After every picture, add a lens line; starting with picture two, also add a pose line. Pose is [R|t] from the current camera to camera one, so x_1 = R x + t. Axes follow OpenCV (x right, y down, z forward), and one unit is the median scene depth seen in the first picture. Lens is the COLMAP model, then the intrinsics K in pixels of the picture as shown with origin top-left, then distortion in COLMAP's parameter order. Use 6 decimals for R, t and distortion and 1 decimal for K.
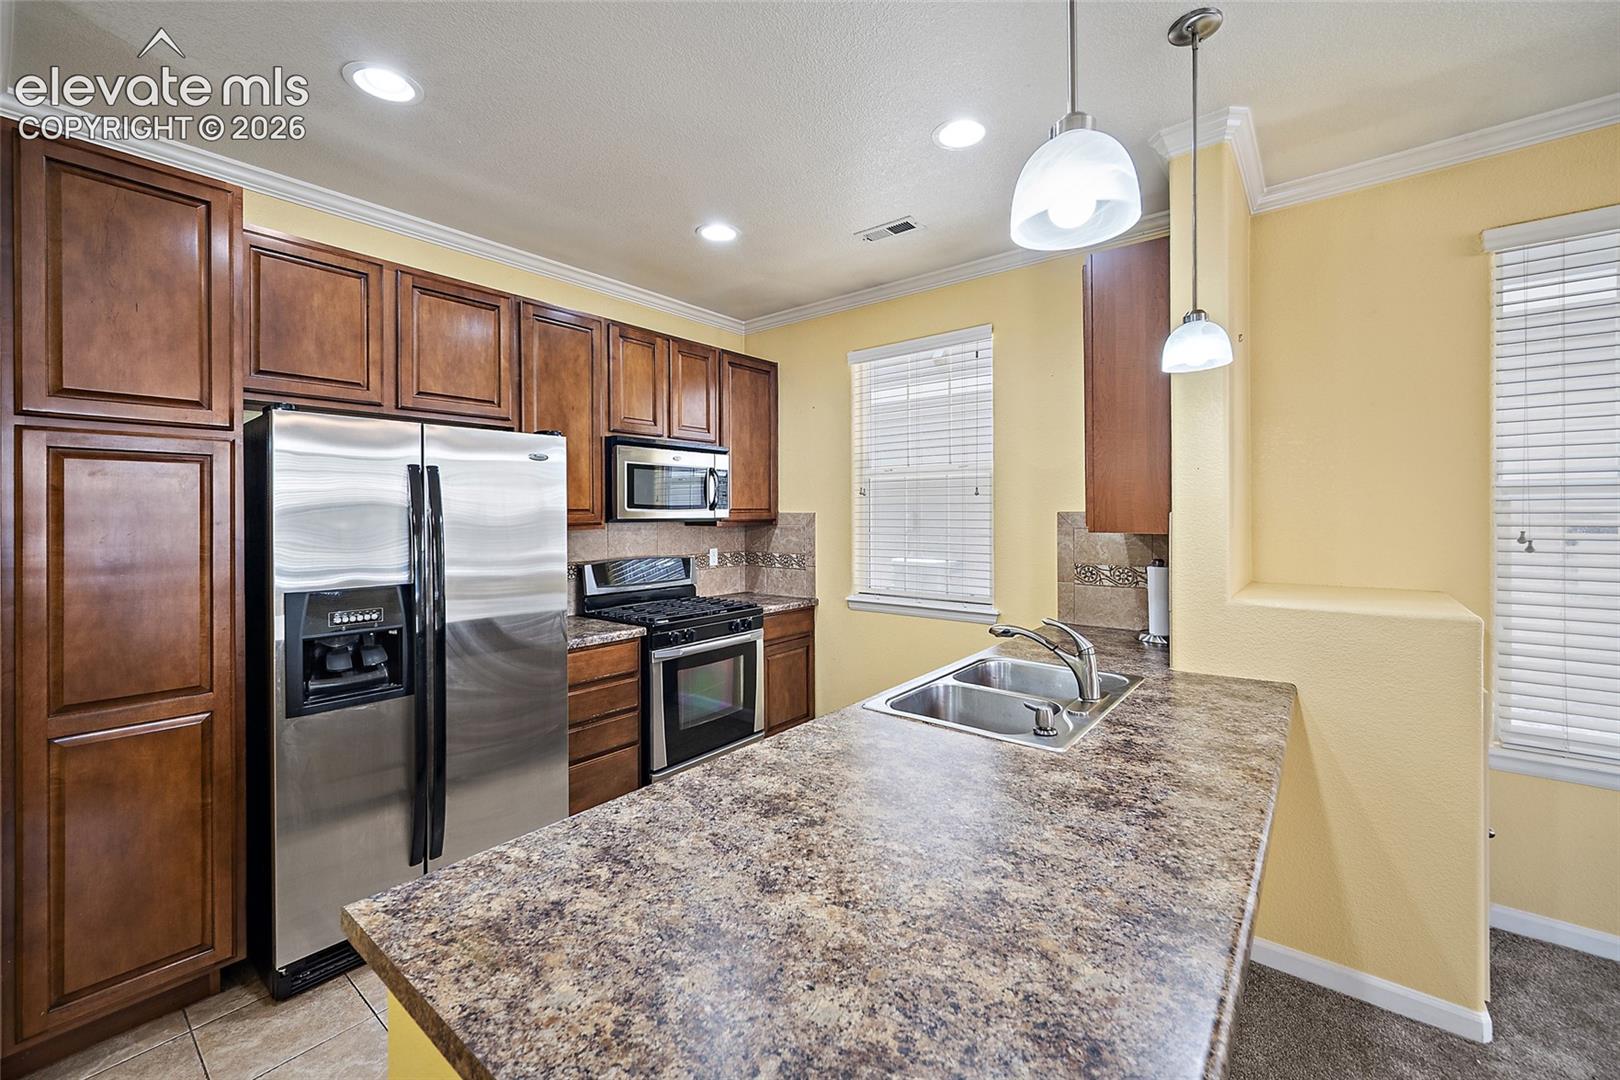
lens RADIAL K [[646.3, 0, 814.3], [0, 646.3, 521.2], [0, 0, 1]] dist [-0.002161, 0.000069]
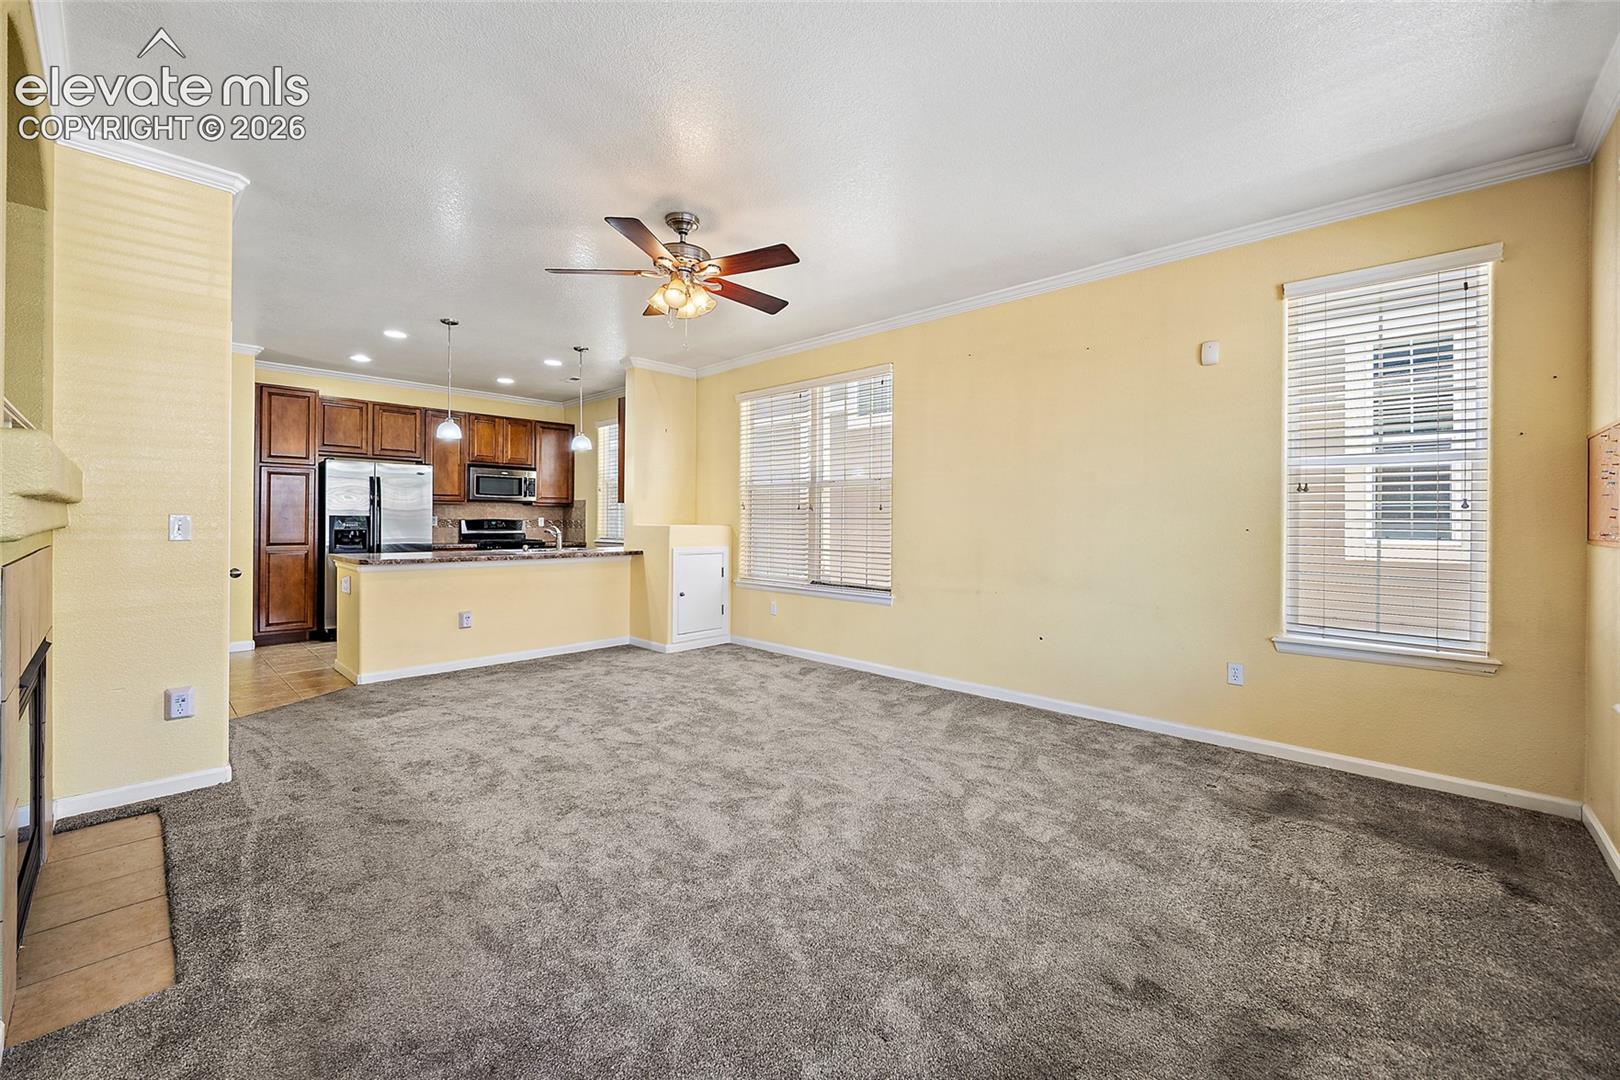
lens RADIAL K [[646.9, 0, 812.2], [0, 646.9, 522.3], [0, 0, 1]] dist [0.000150, 0.000807]
pose [[0.996710, 0.010465, -0.080375, 1.162879], [-0.011174, 0.999902, -0.008377, 0.089484], [0.080280, 0.009247, 0.996729, -1.279630]]
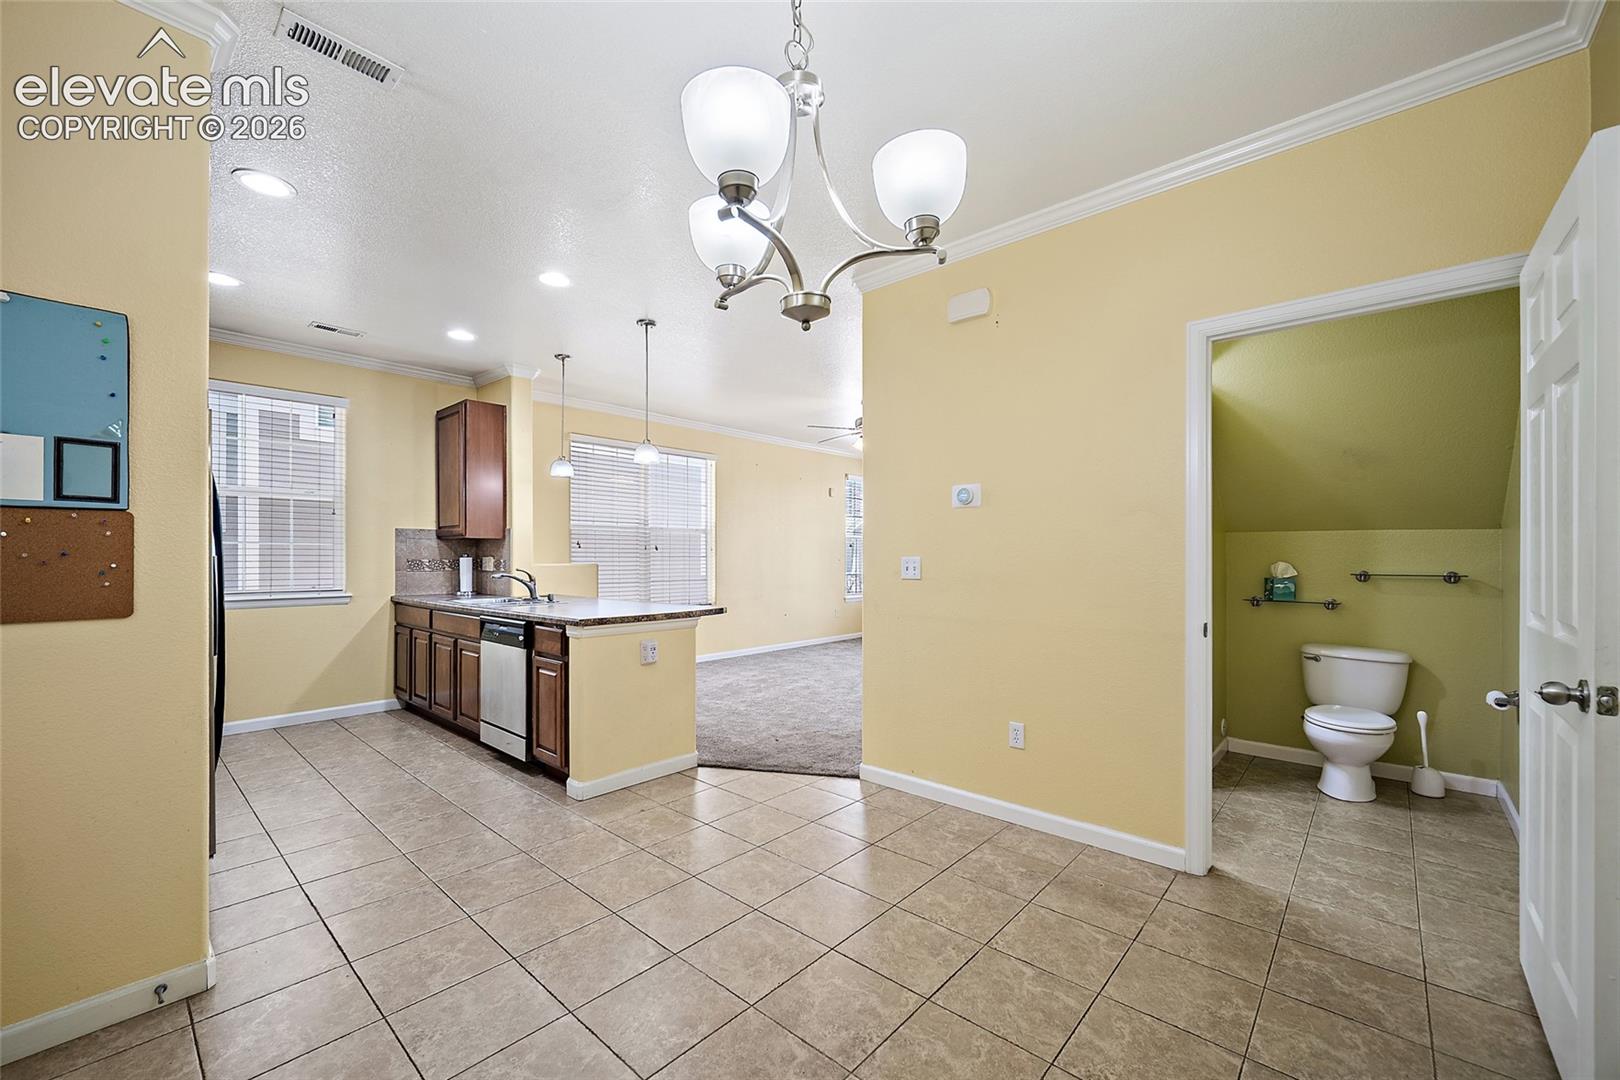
lens RADIAL K [[642.3, 0, 807.0], [0, 642.3, 553.5], [0, 0, 1]] dist [0.000864, 0.000170]
pose [[0.059223, 0.009680, 0.998198, -1.213129], [0.013015, 0.999860, -0.010469, 0.082325], [-0.998160, 0.013612, 0.059089, -0.135842]]
